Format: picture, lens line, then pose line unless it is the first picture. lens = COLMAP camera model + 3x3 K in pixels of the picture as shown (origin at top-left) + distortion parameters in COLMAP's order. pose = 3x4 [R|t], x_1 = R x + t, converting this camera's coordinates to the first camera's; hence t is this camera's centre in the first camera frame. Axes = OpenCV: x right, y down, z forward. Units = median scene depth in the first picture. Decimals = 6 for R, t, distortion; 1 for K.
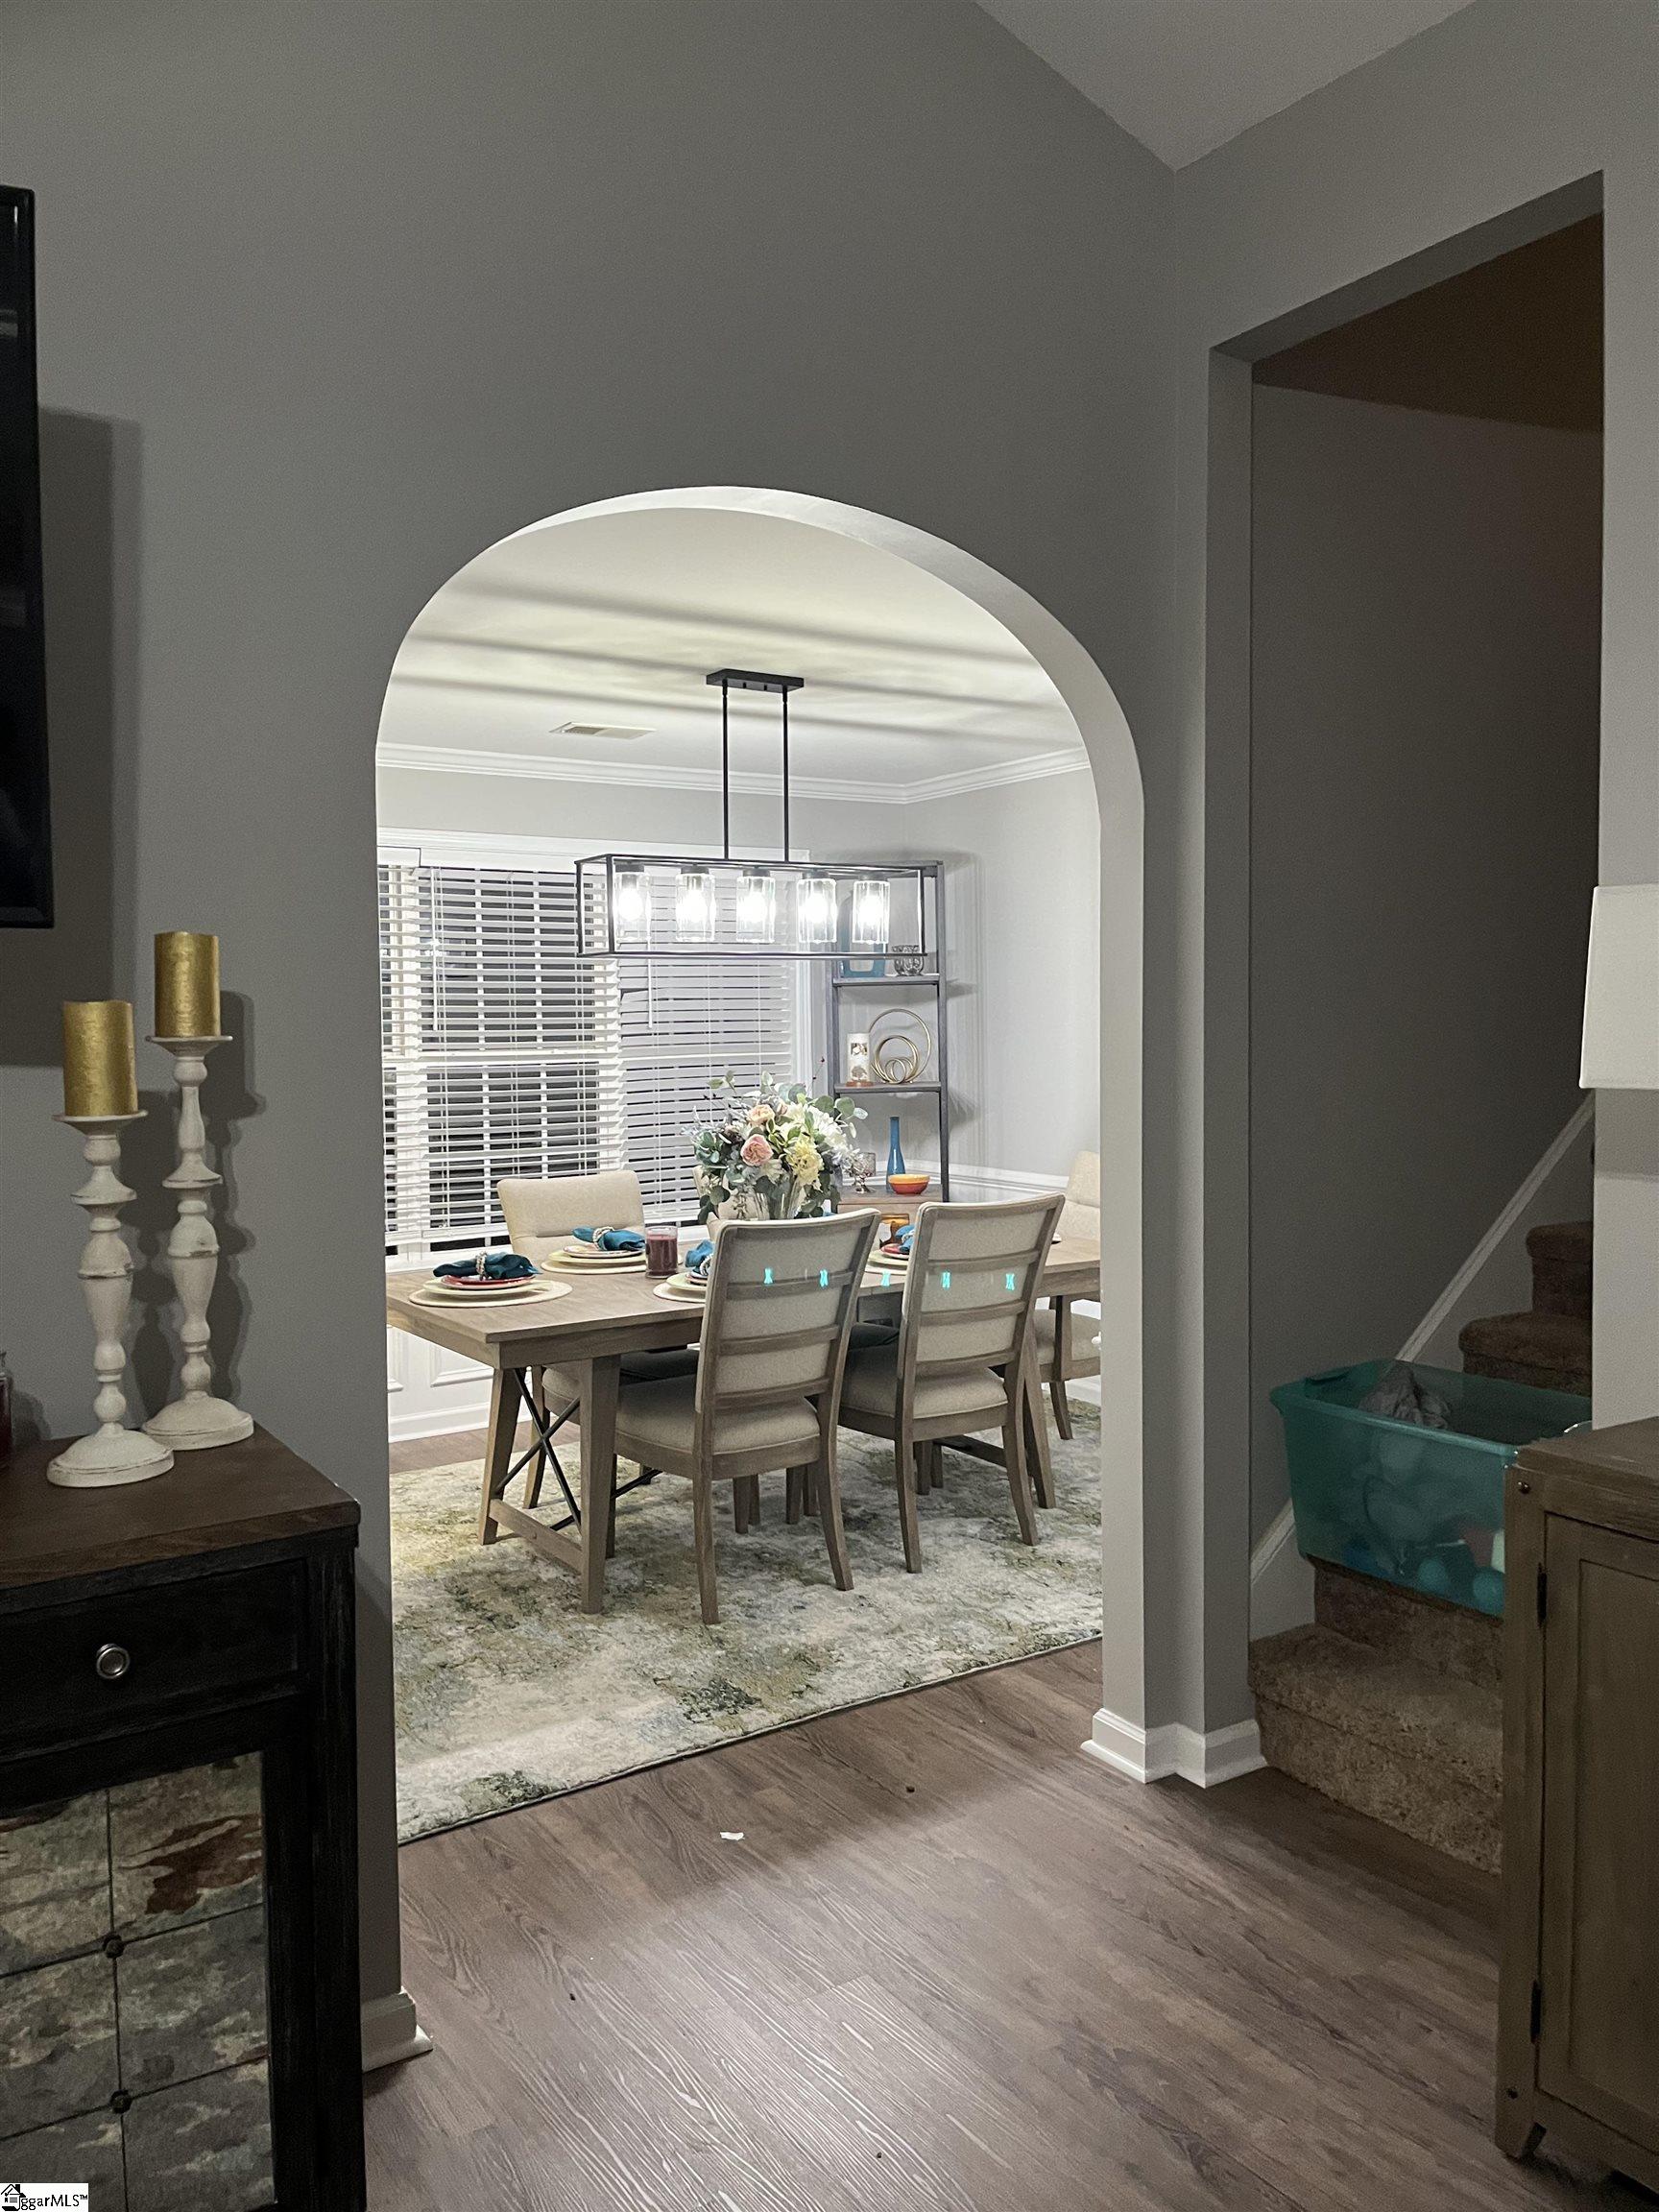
lens RADIAL K [[1707.2, 0, 814.2], [0, 1707.2, 1111.3], [0, 0, 1]] dist [0.046340, -0.059668]
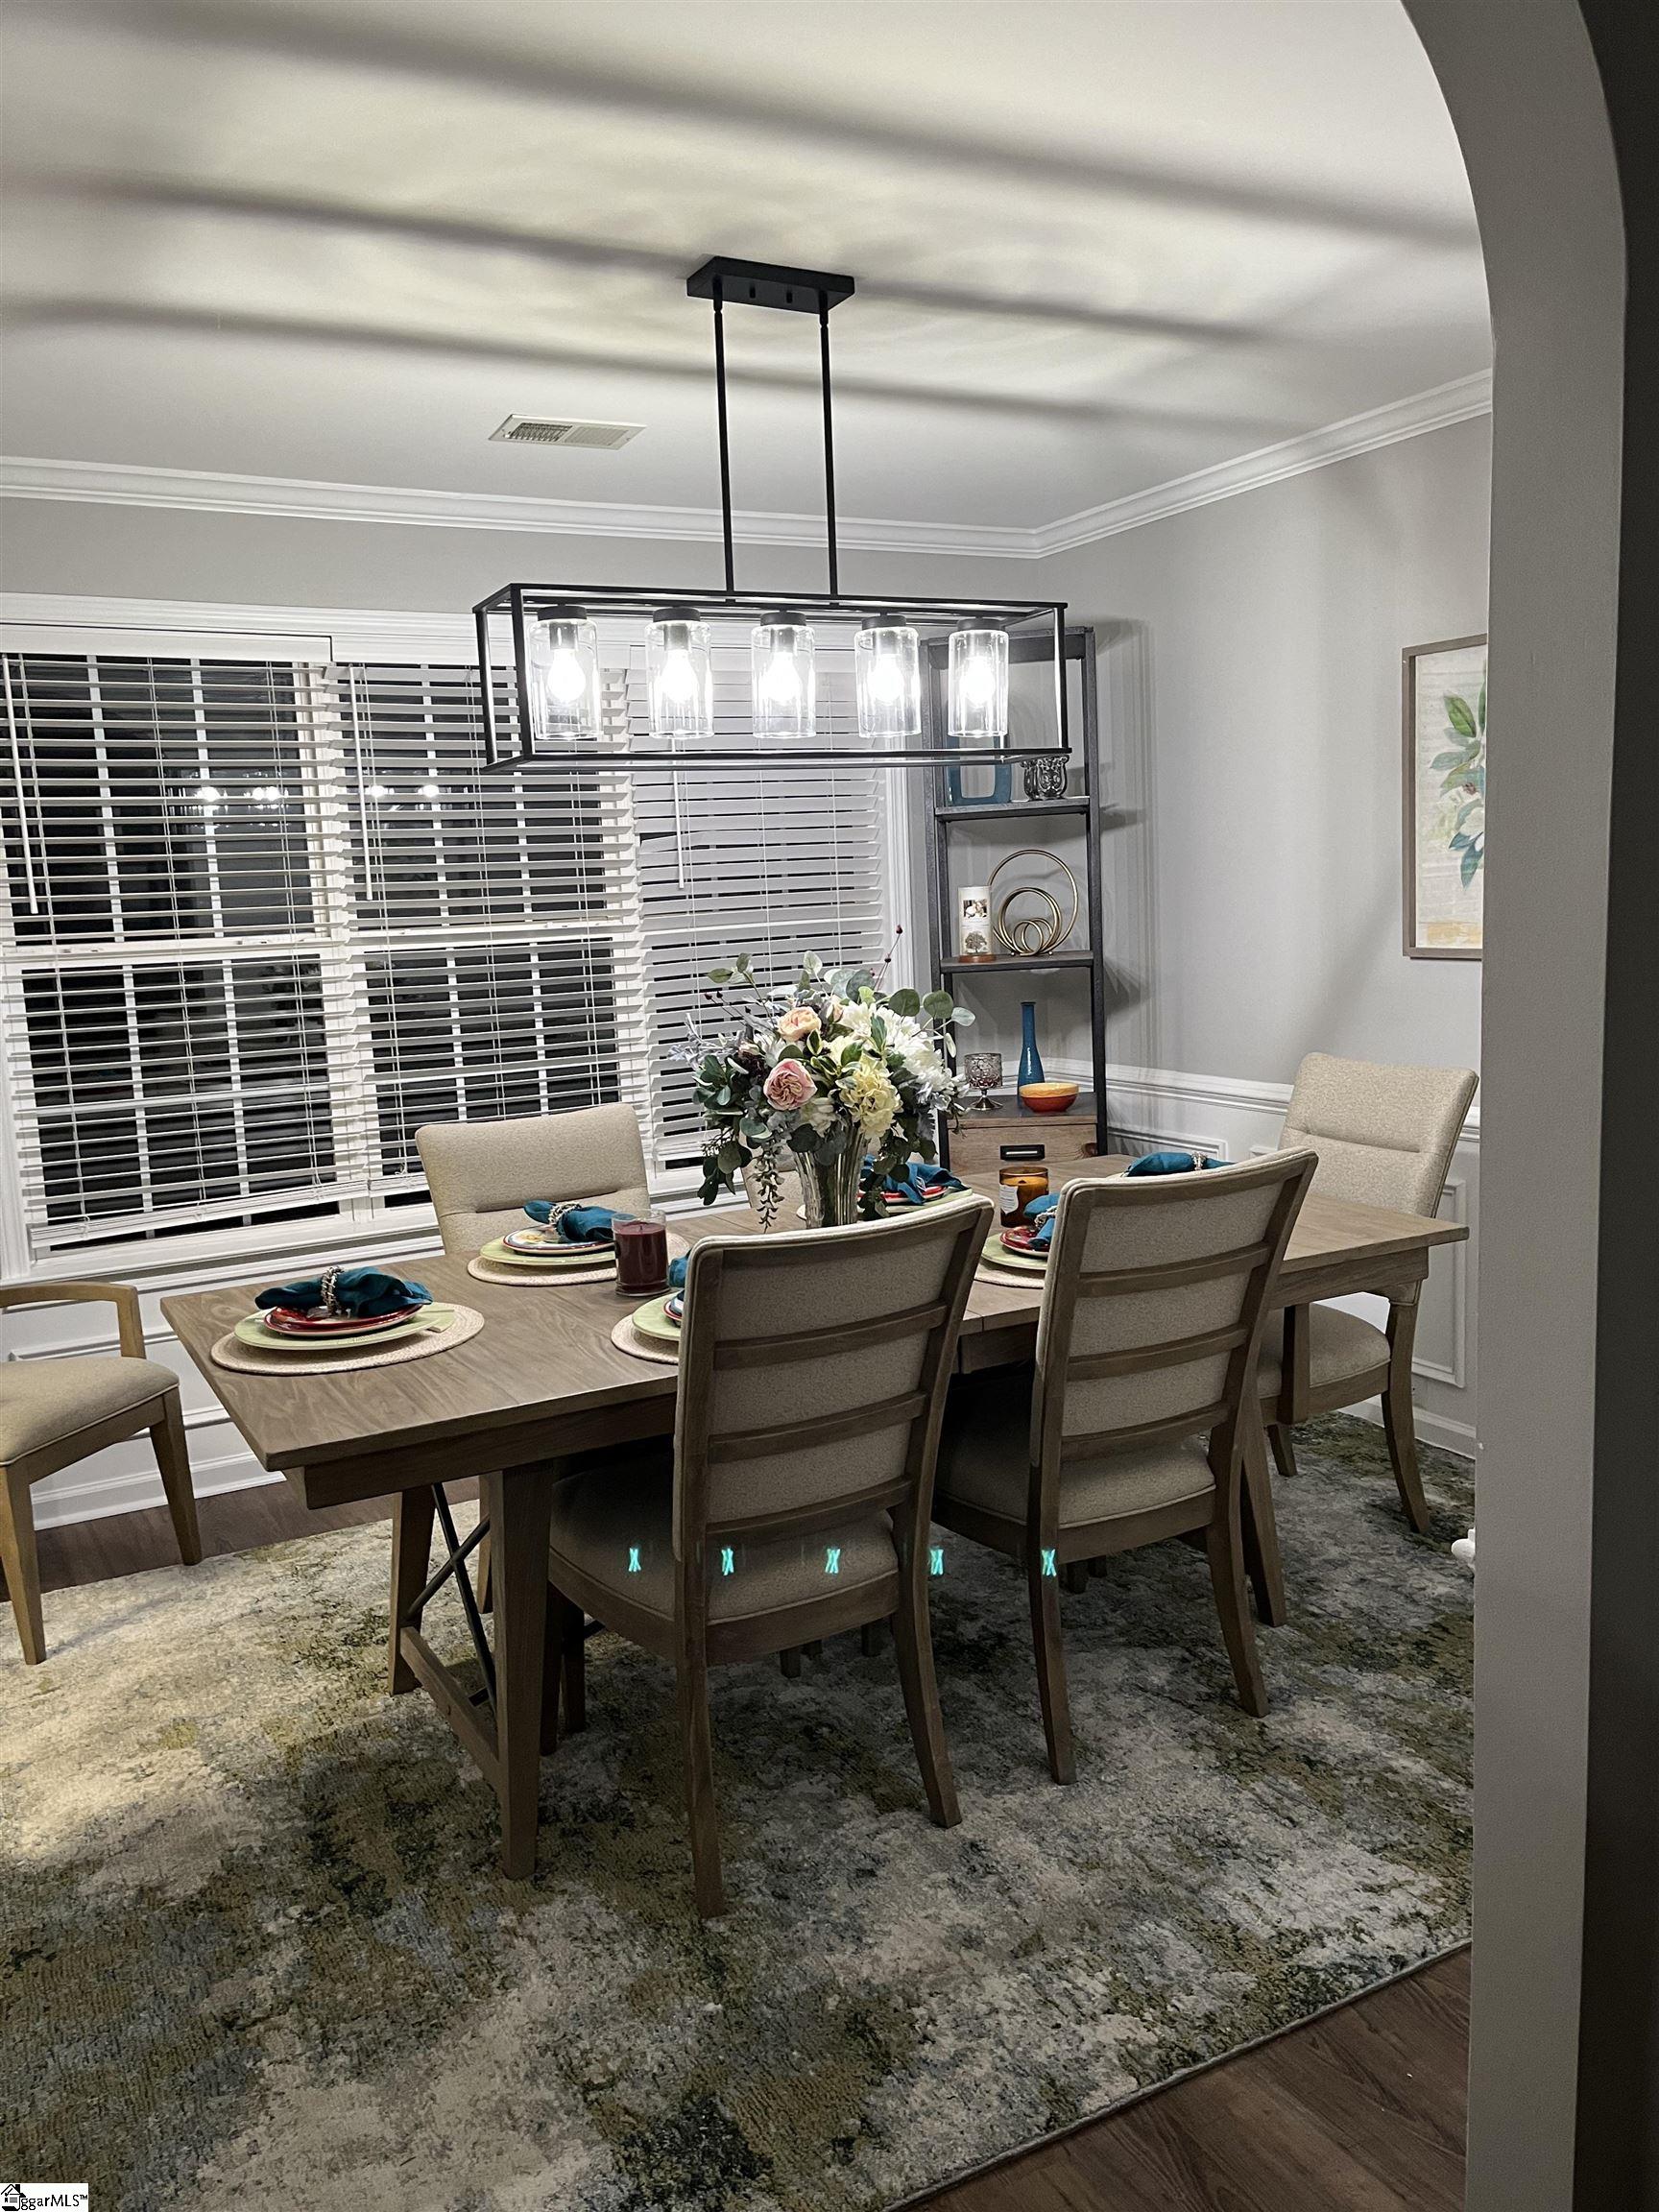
lens RADIAL K [[1705.5, 0, 800.2], [0, 1705.5, 1122.9], [0, 0, 1]] dist [0.042144, -0.007481]
pose [[0.995381, -0.018675, -0.094171, 0.025852], [0.026875, 0.995883, 0.086575, -0.015361], [0.092167, -0.088705, 0.991785, 0.389125]]
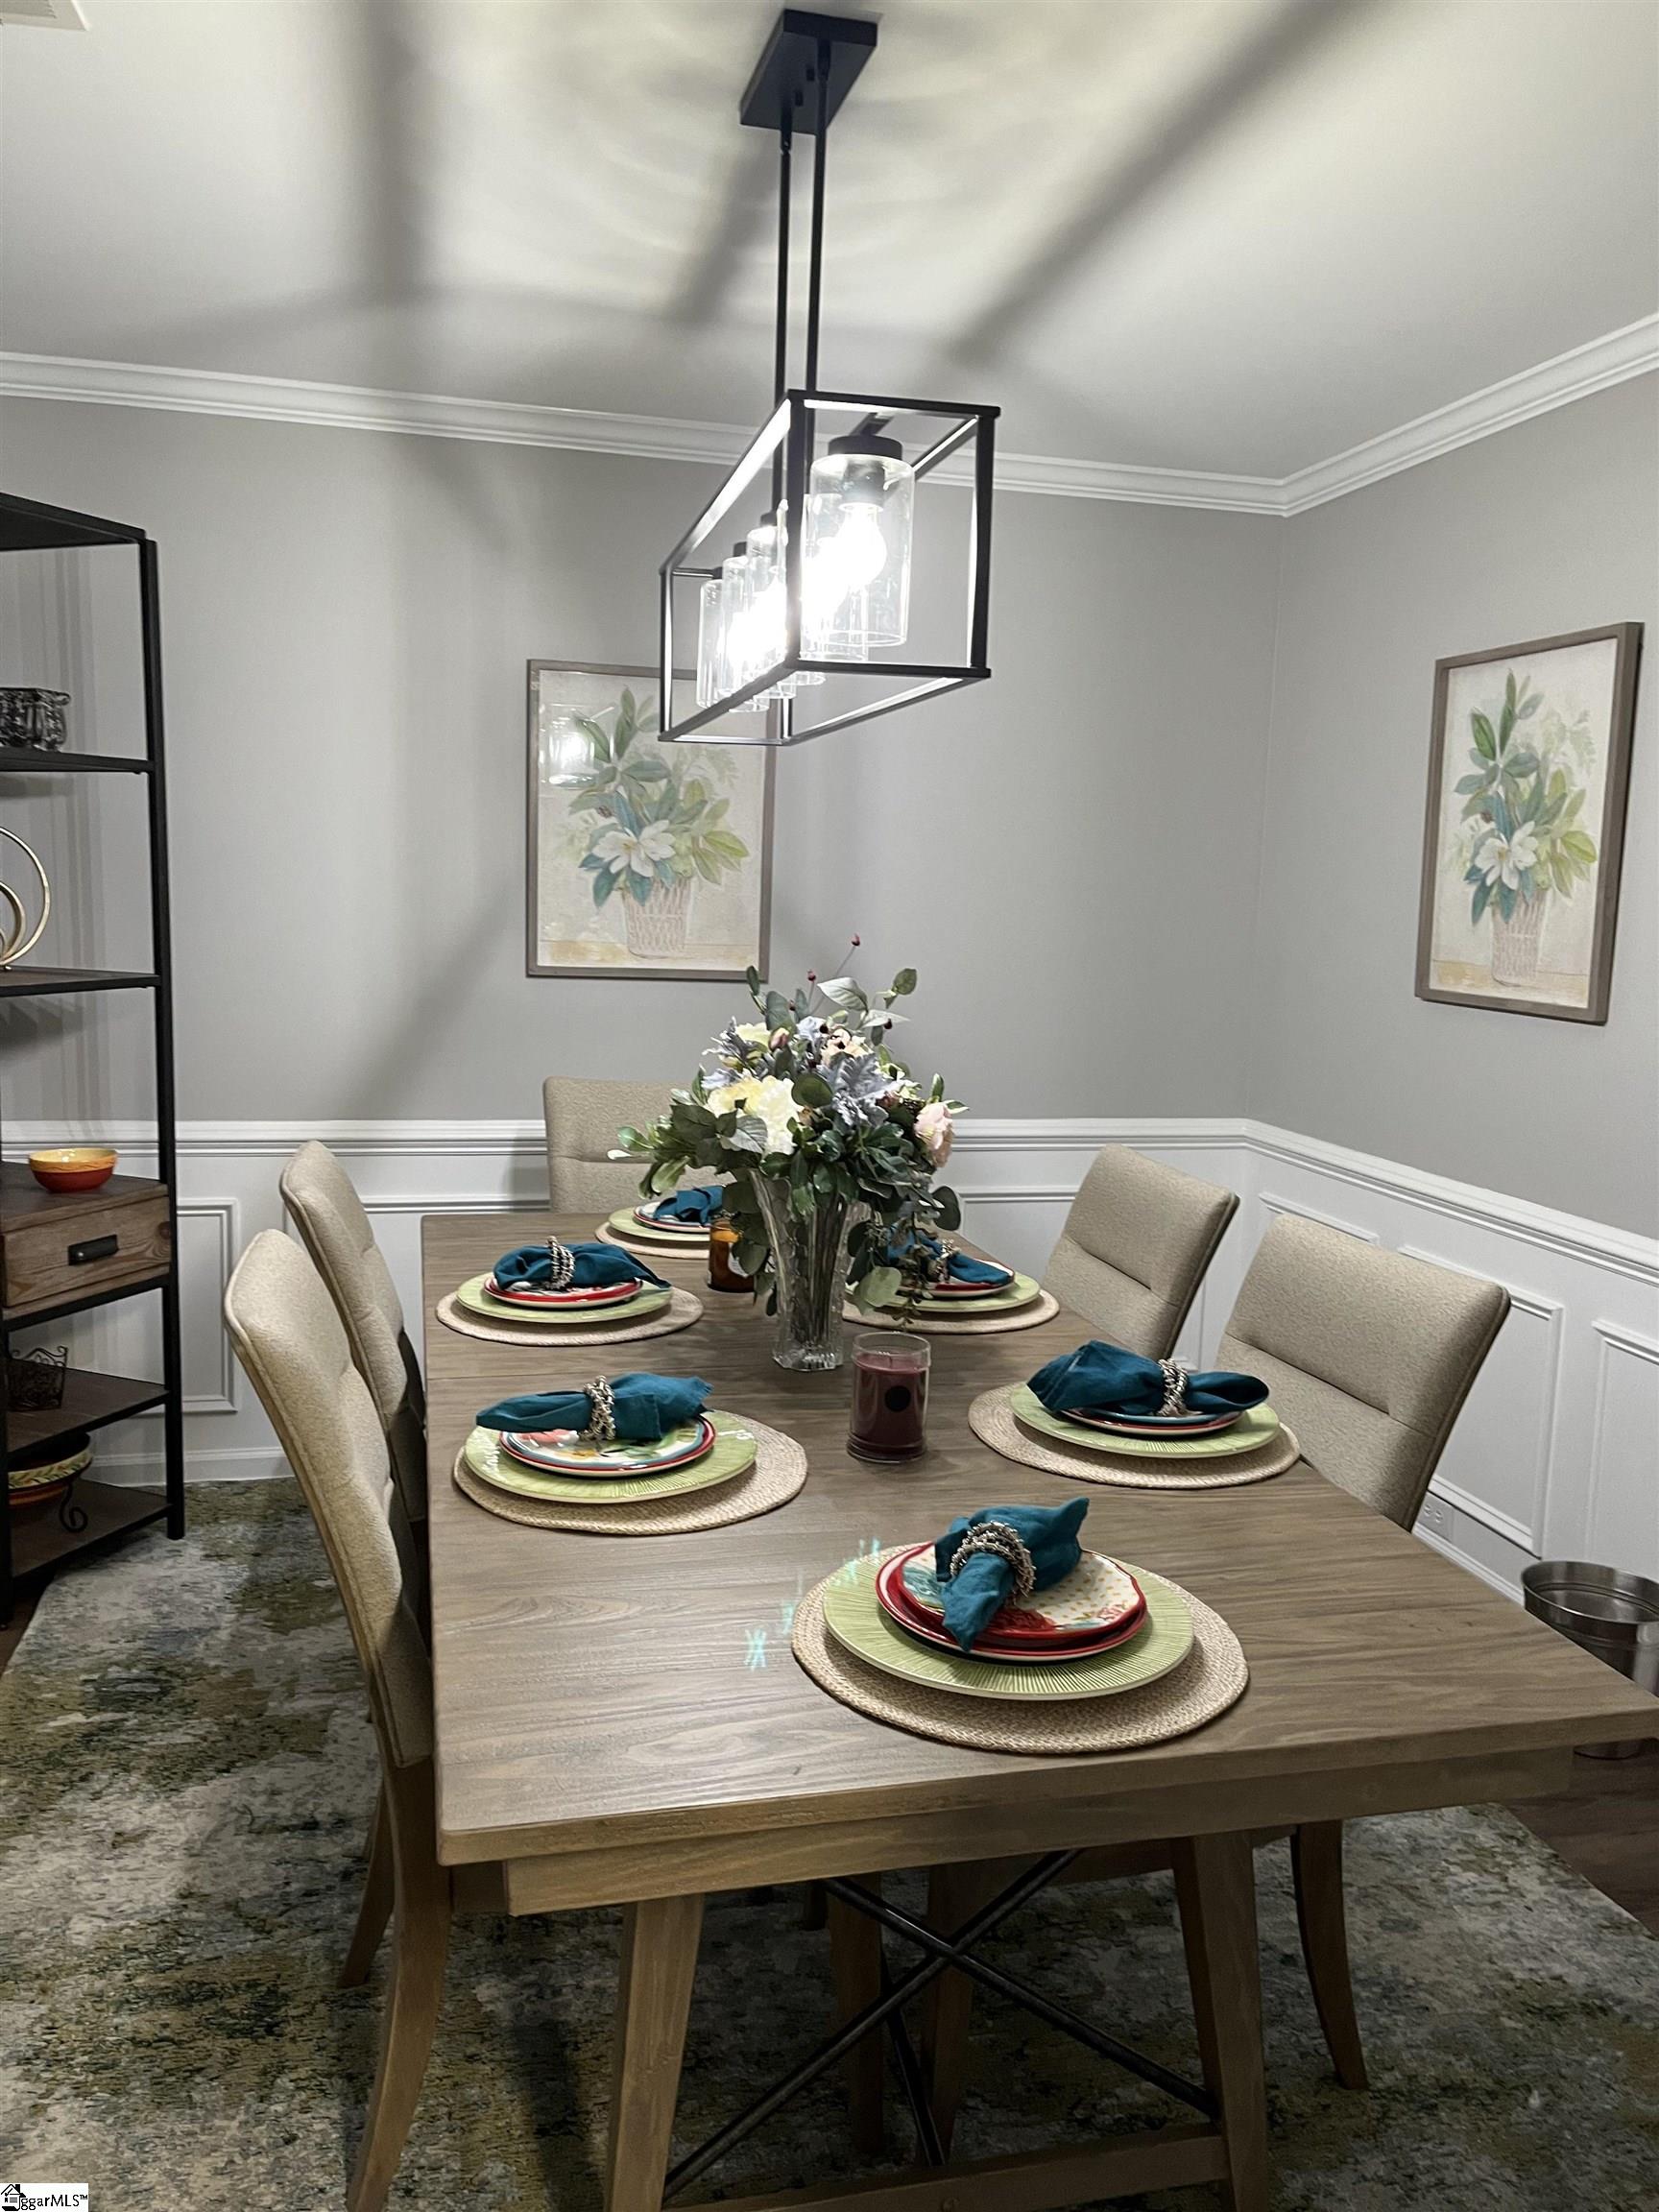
lens RADIAL K [[1707.2, 0, 814.2], [0, 1707.2, 1111.3], [0, 0, 1]] dist [0.046340, -0.059668]
pose [[0.333589, -0.105011, 0.936852, -0.485309], [0.017038, 0.994286, 0.105382, -0.035034], [-0.942565, -0.019192, 0.333472, 0.856532]]
